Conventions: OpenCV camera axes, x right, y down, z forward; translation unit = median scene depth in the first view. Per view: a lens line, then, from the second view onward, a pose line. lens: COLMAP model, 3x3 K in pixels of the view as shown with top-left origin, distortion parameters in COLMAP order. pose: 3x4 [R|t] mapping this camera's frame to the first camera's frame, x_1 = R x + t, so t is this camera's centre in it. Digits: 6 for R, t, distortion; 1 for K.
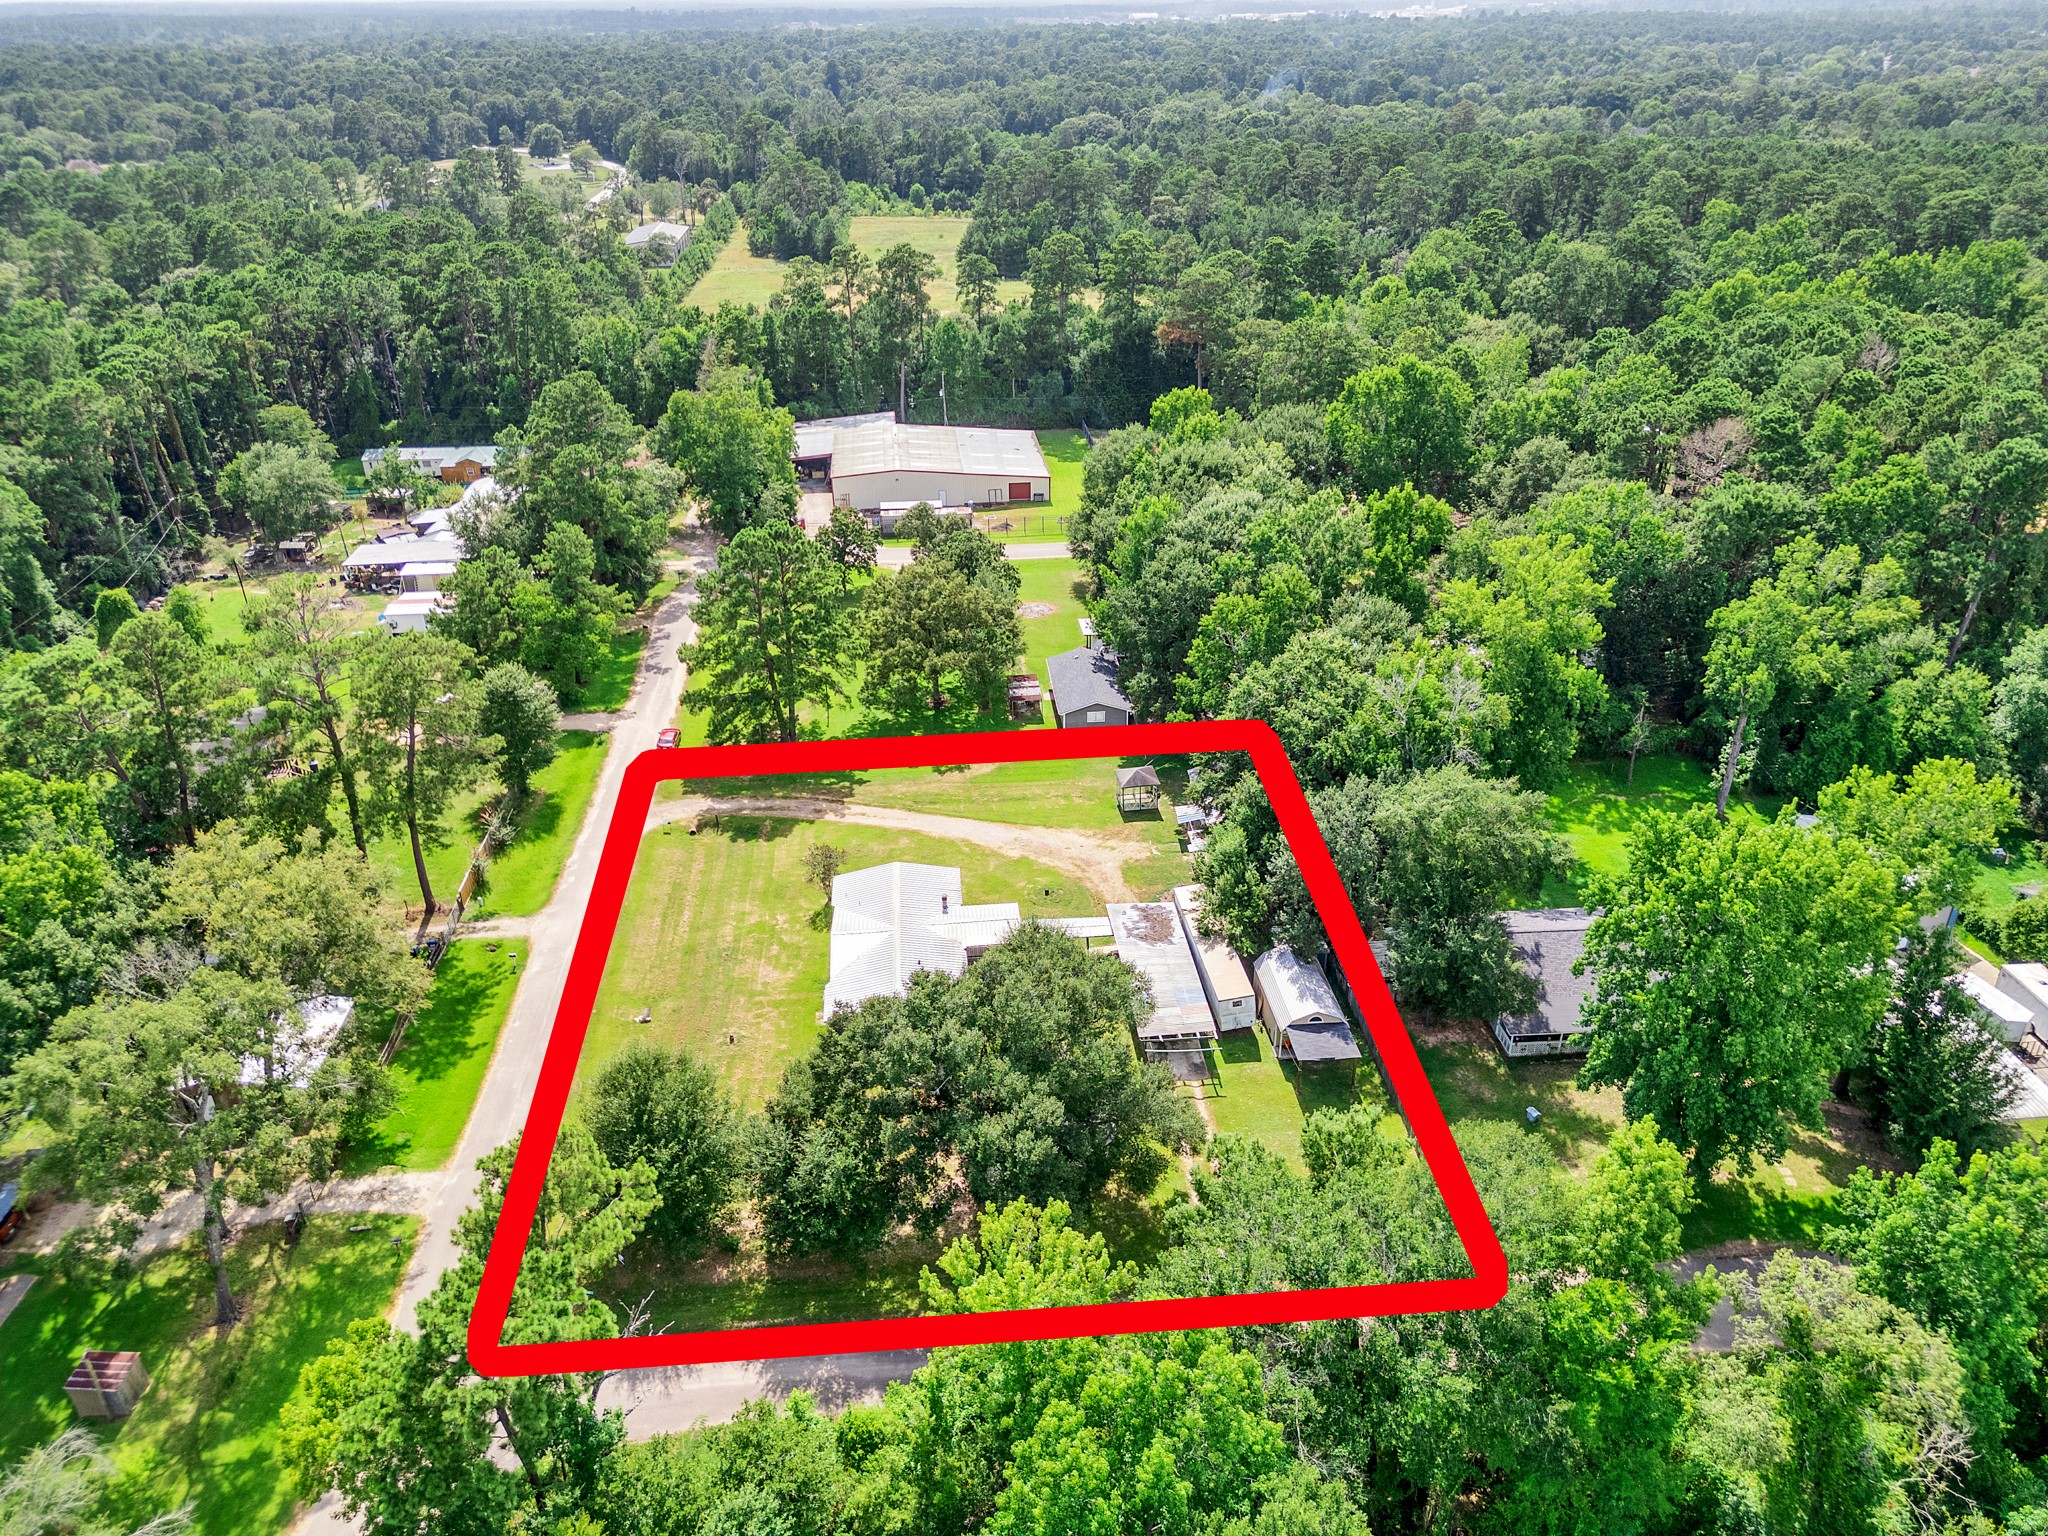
lens RADIAL K [[1438.7, 0, 1029.5], [0, 1438.7, 778.0], [0, 0, 1]] dist [0.076513, -0.076583]
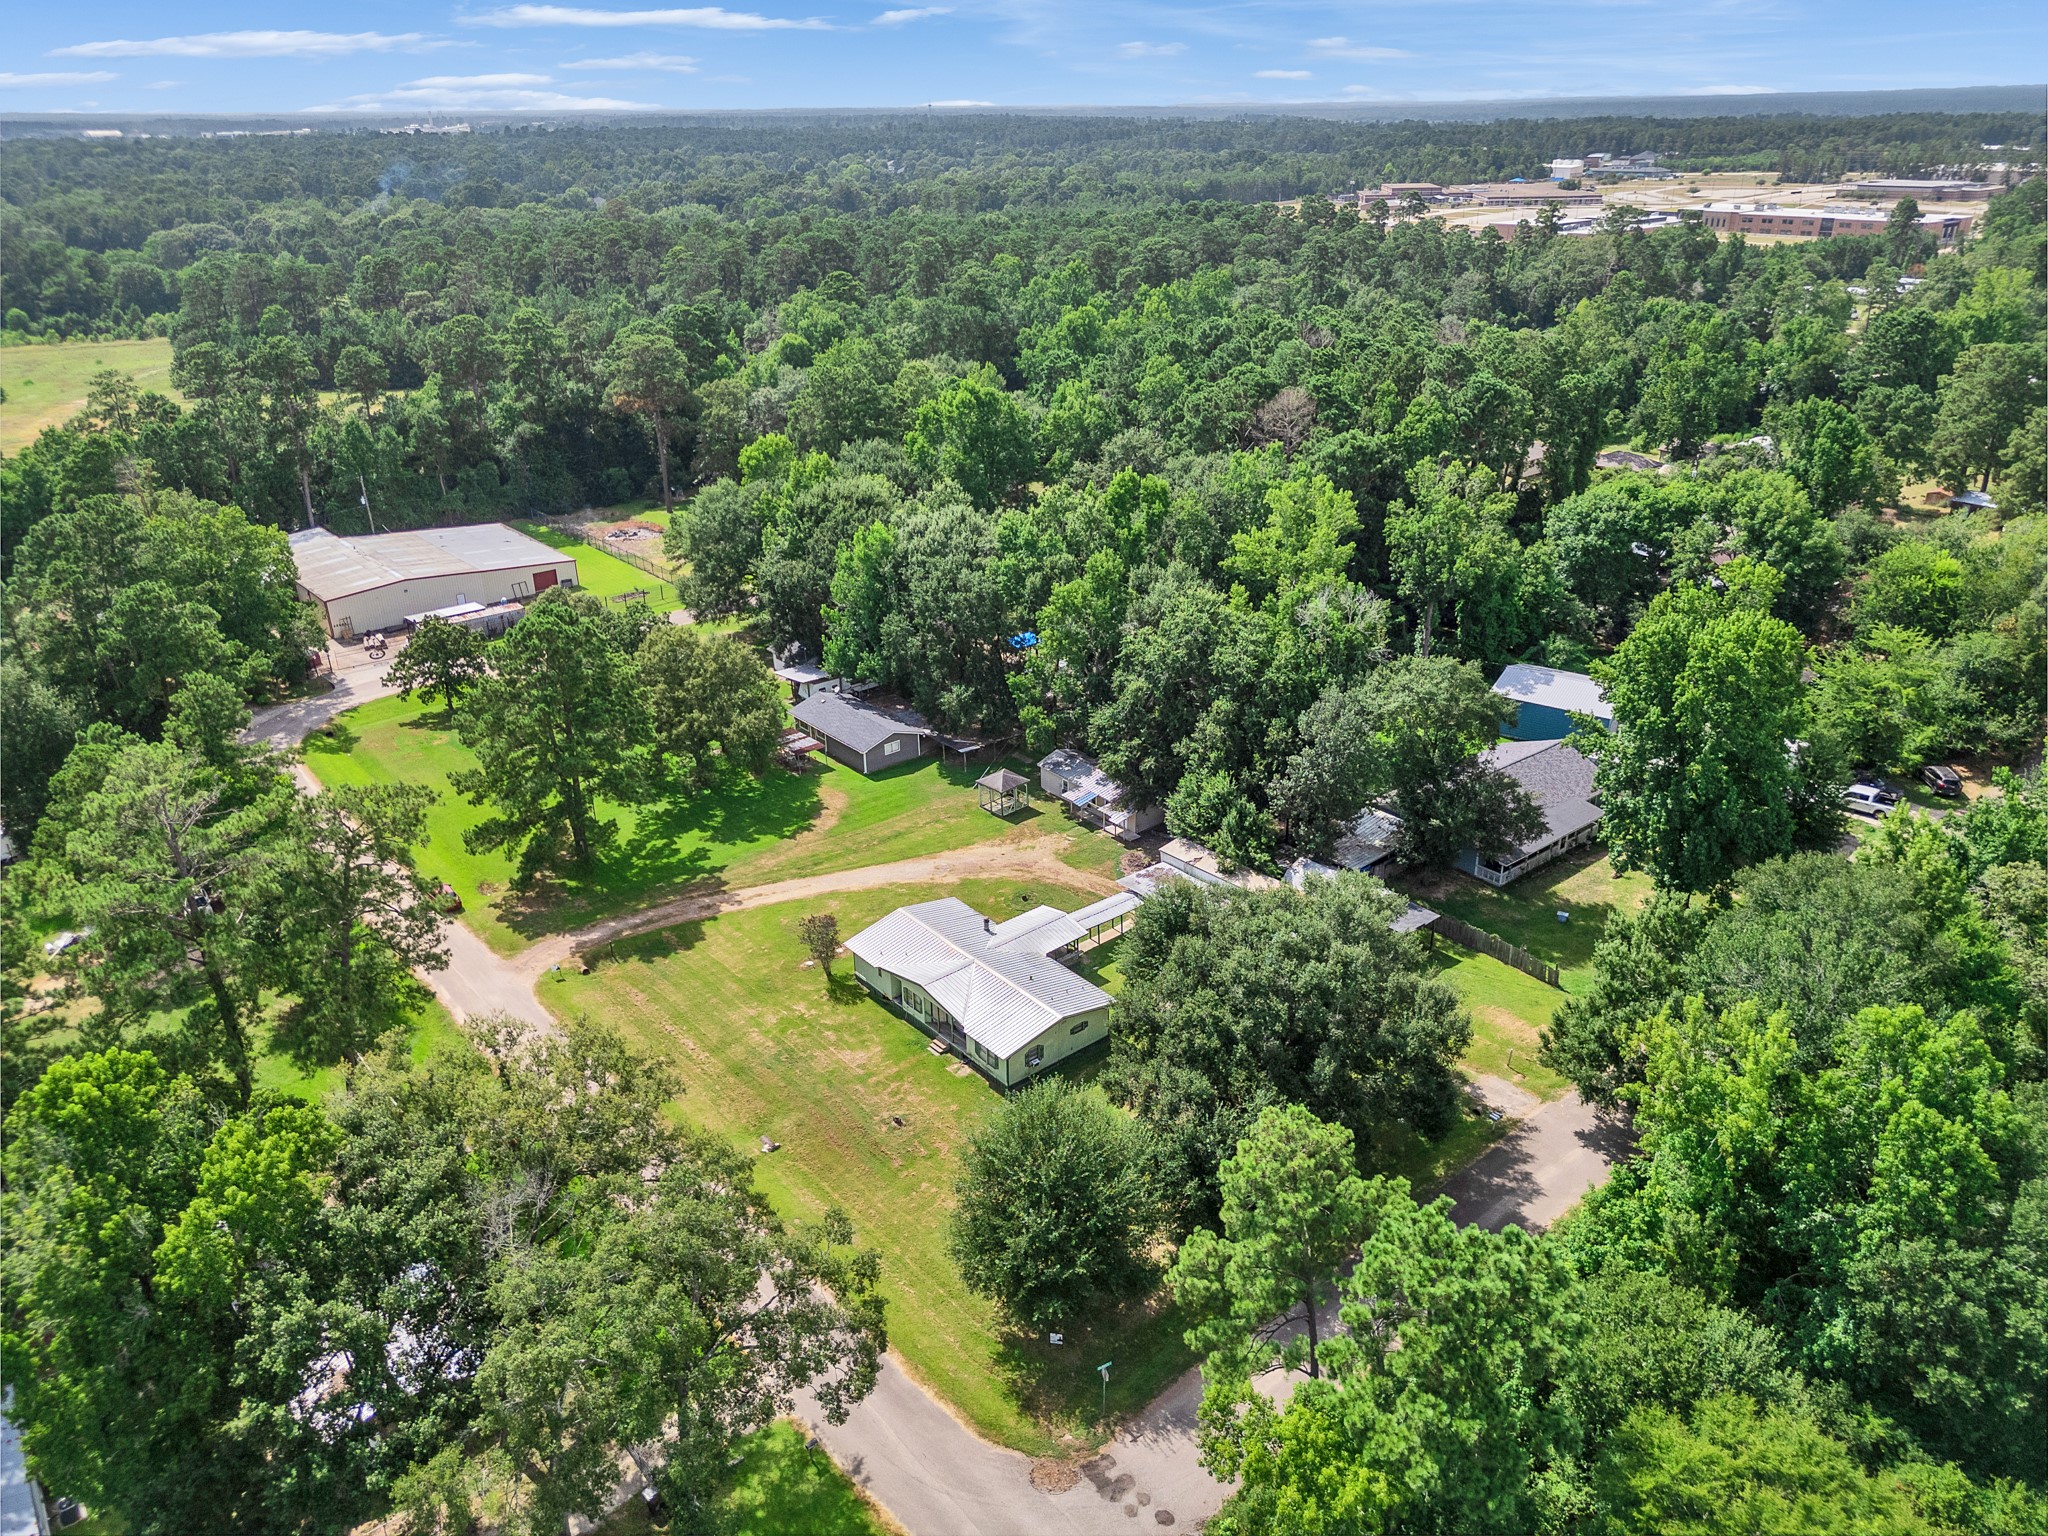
lens RADIAL K [[1448.6, 0, 1031.3], [0, 1448.6, 760.6], [0, 0, 1]] dist [0.076140, -0.079643]
pose [[0.819320, -0.236624, 0.522229, -0.477603], [0.277538, 0.960715, -0.000123, -0.009266], [-0.501684, 0.145039, 0.852805, 0.136532]]
